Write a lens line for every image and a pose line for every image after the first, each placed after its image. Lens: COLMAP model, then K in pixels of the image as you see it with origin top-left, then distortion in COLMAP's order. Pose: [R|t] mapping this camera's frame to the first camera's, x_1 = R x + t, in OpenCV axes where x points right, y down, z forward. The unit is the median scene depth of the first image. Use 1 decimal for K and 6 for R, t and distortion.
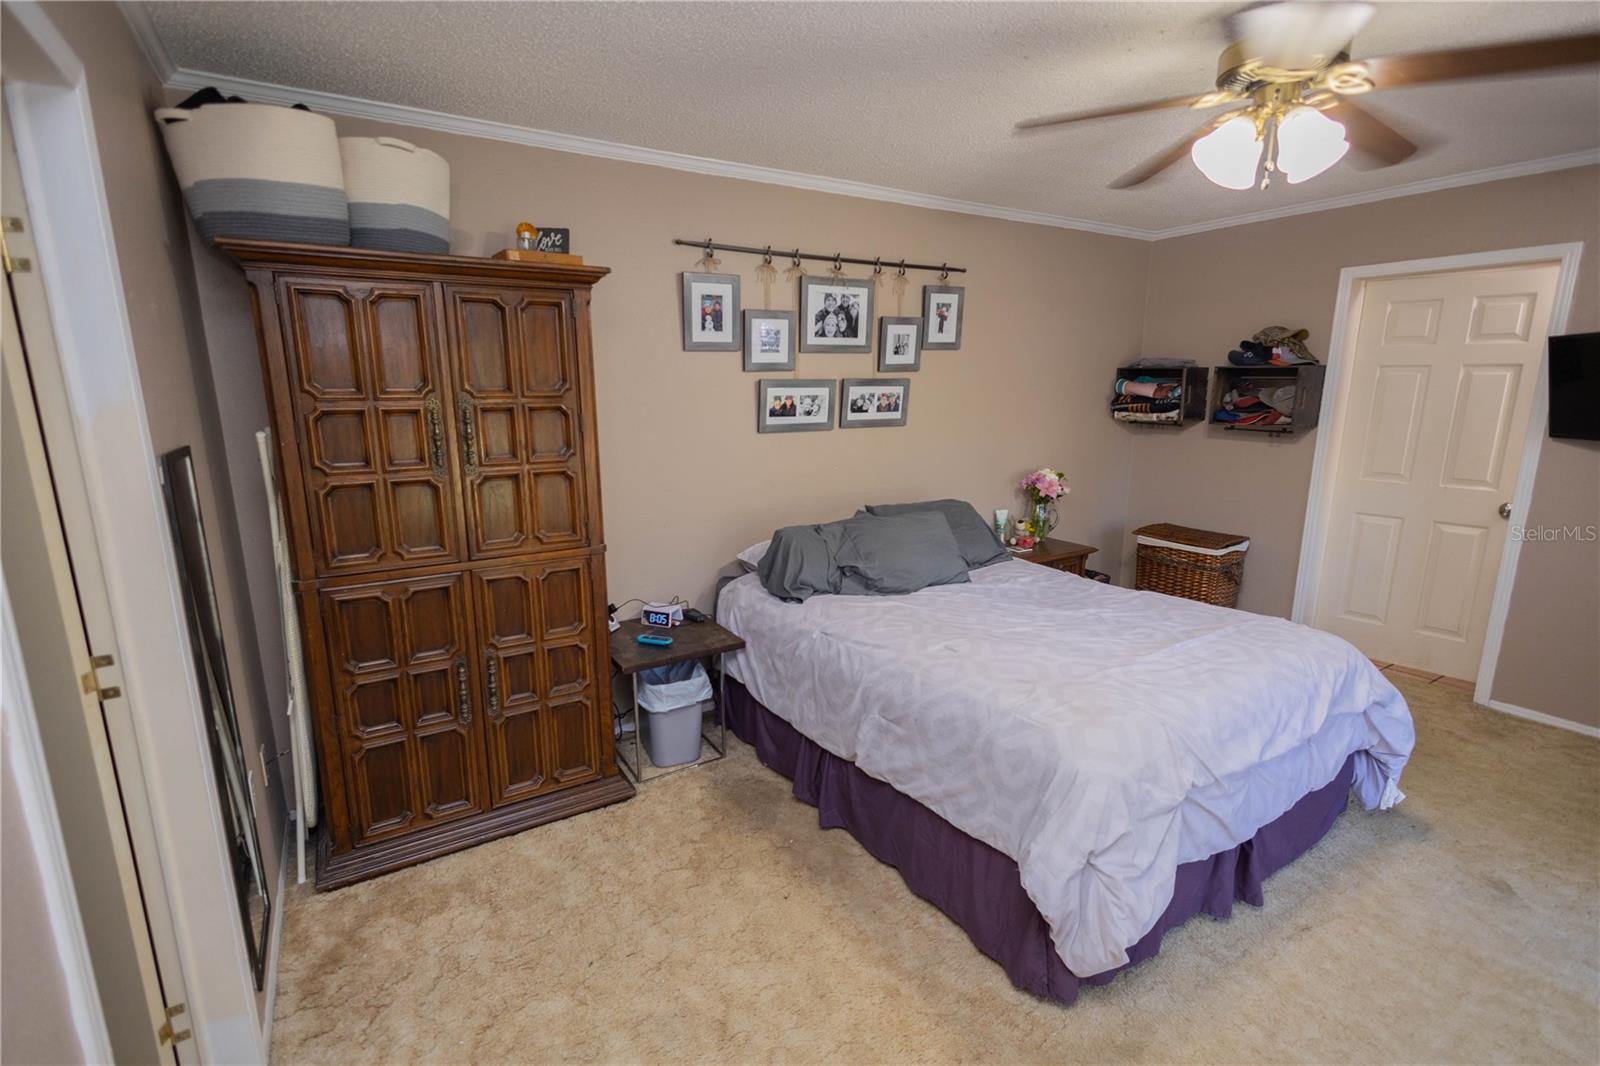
lens RADIAL K [[733.9, 0, 798.0], [0, 733.9, 535.5], [0, 0, 1]] dist [0.009516, -0.000699]
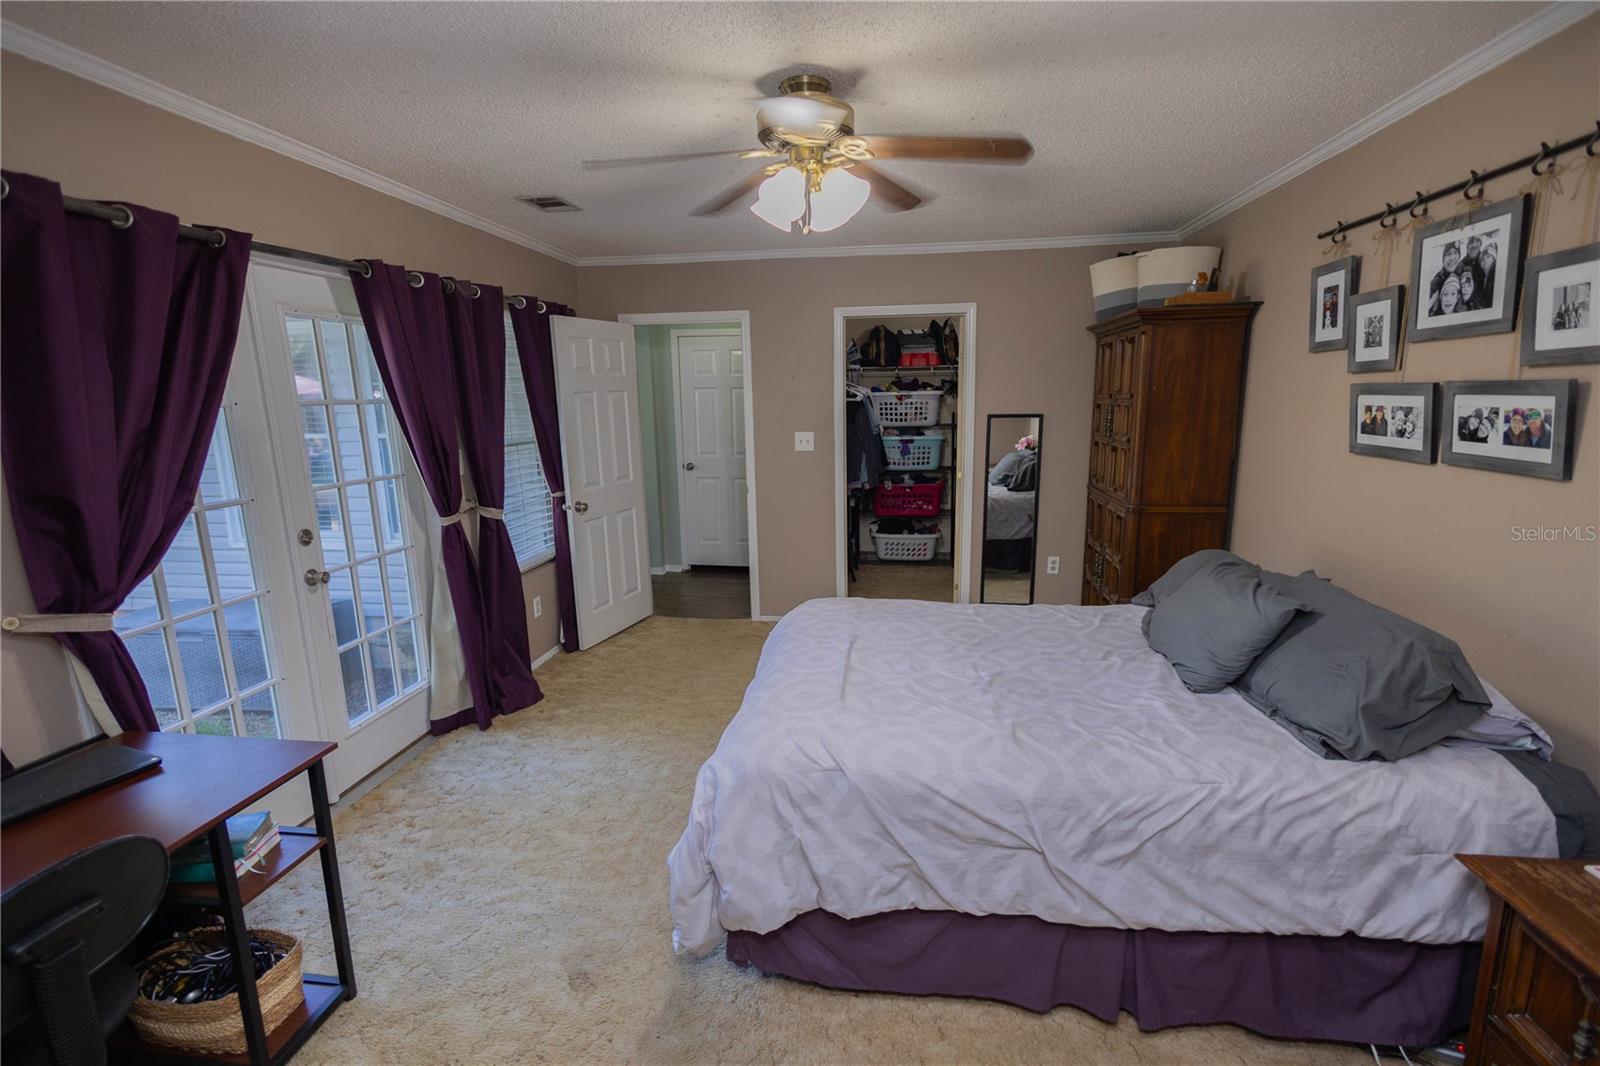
lens RADIAL K [[733.9, 0, 798.0], [0, 733.9, 535.5], [0, 0, 1]] dist [0.009516, -0.000699]
pose [[-0.648062, 0.162371, -0.744077, 1.003217], [-0.134449, 0.937272, 0.321629, -0.251705], [0.749626, 0.308476, -0.585580, 1.147210]]
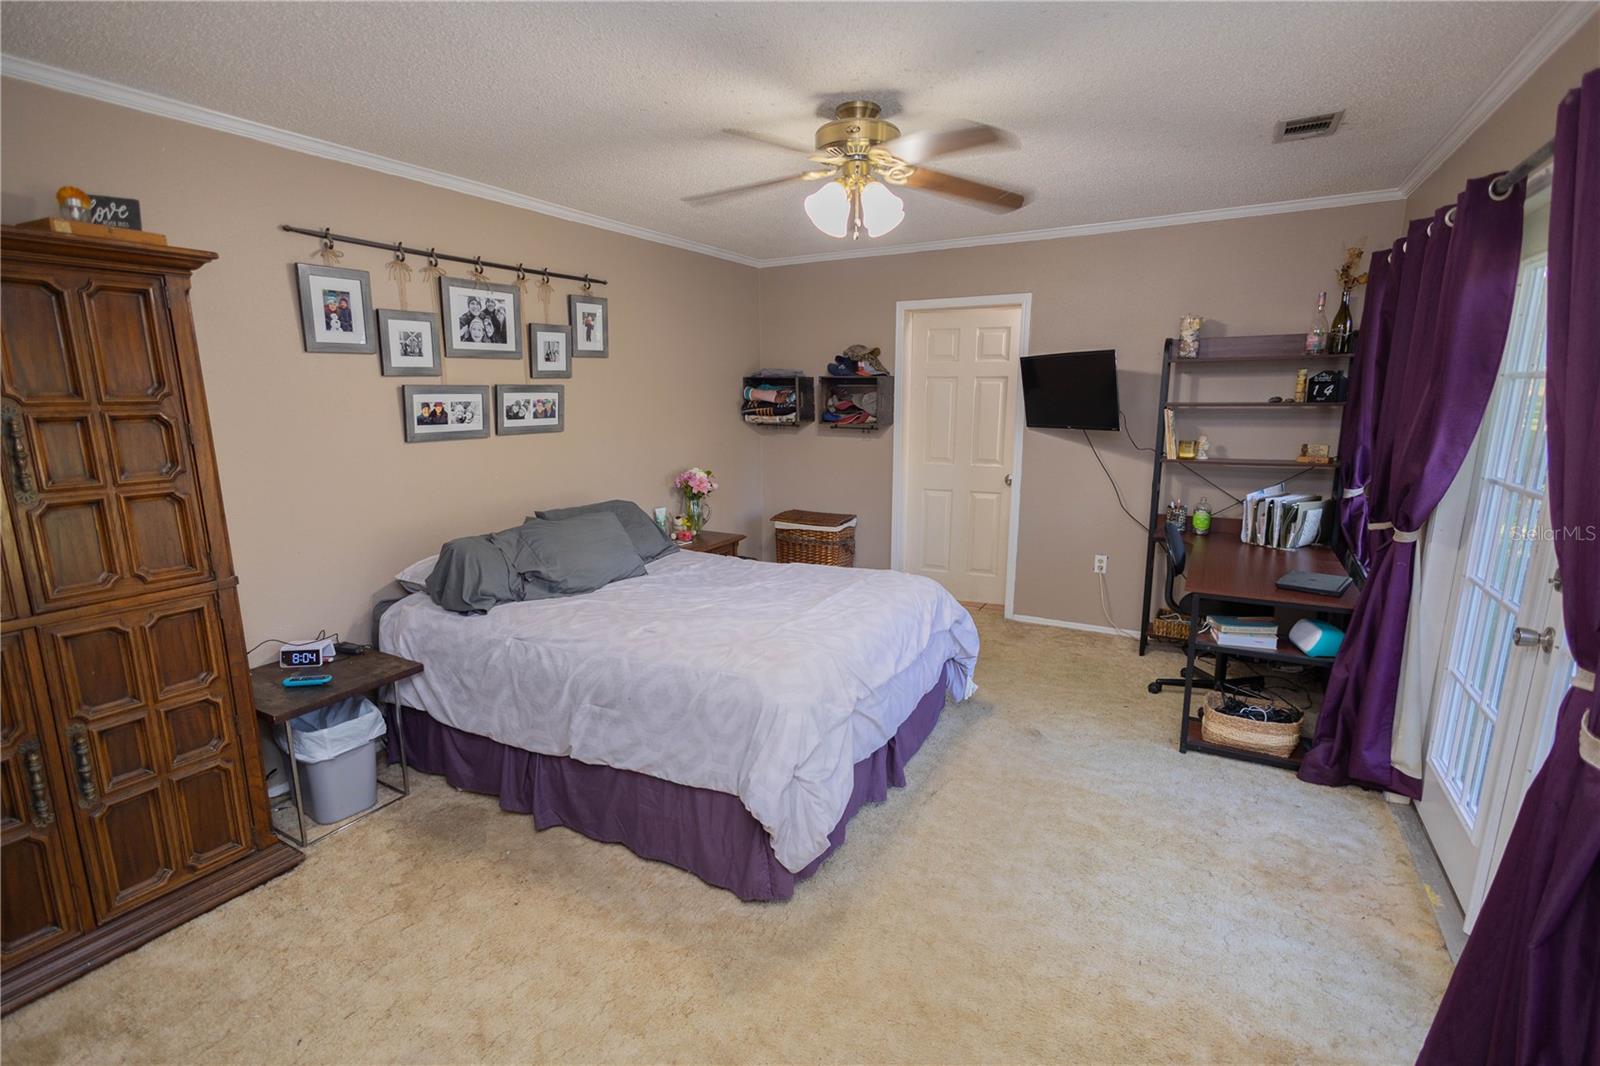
lens RADIAL K [[733.9, 0, 798.0], [0, 733.9, 535.5], [0, 0, 1]] dist [0.009516, -0.000699]
pose [[0.878277, -0.093897, 0.468843, -0.072665], [0.099873, 0.994926, 0.012167, 0.016671], [-0.467606, 0.036138, 0.883198, -0.052964]]
